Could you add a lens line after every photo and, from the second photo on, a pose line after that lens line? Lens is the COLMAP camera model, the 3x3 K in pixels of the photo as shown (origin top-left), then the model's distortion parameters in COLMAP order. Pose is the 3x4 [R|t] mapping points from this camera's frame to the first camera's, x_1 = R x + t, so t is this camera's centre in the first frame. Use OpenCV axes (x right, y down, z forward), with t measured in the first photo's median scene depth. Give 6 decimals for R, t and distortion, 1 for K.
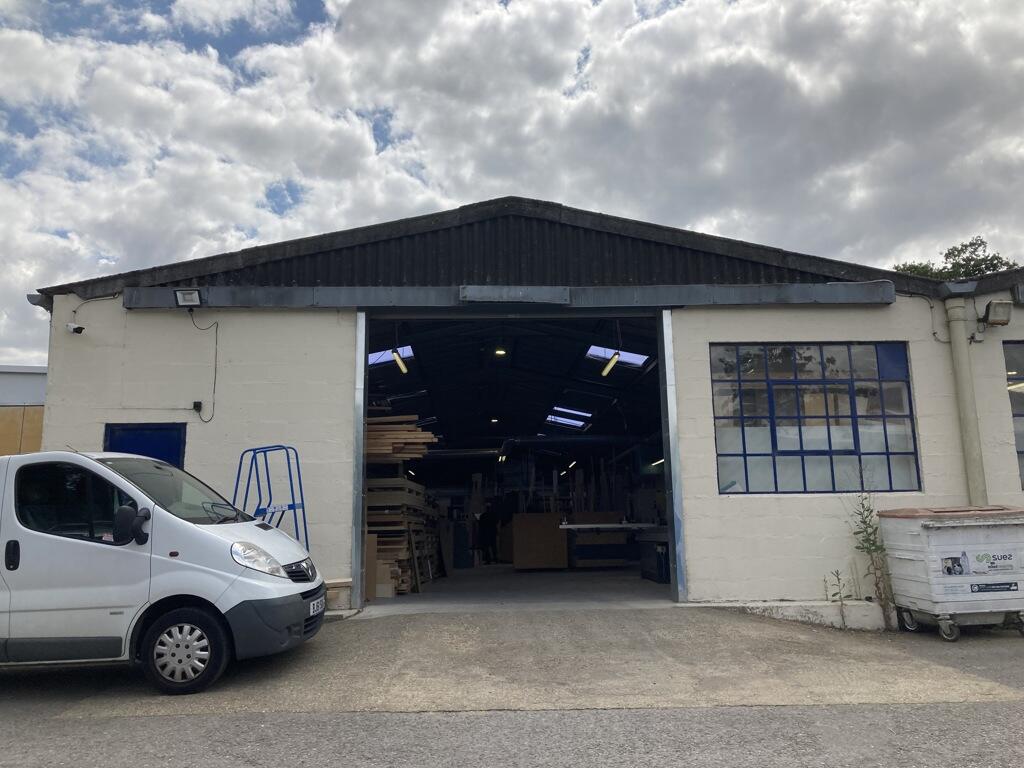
lens RADIAL K [[818.1, 0, 512.0], [0, 818.1, 384.0], [0, 0, 1]] dist [0.001860, 0.000671]
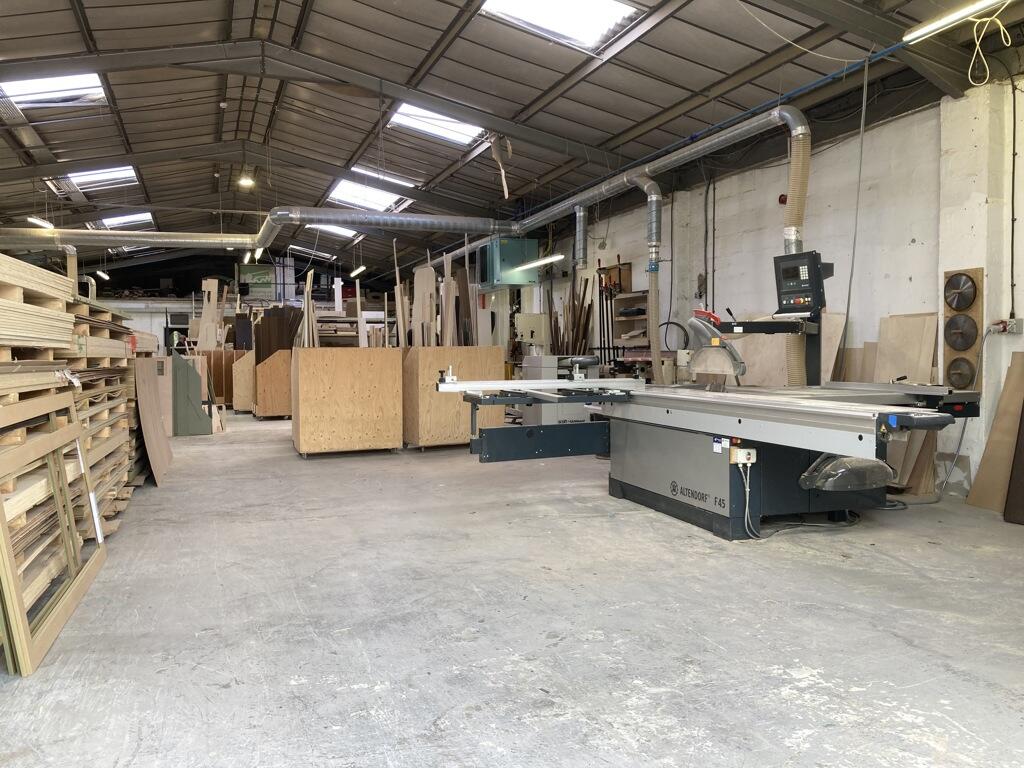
lens RADIAL K [[818.1, 0, 512.0], [0, 818.1, 384.0], [0, 0, 1]] dist [0.001860, 0.000671]
pose [[0.948888, -0.003986, 0.315589, -0.025897], [-0.063714, 0.976914, 0.203910, 0.054045], [-0.309116, -0.213596, 0.926728, 0.382863]]
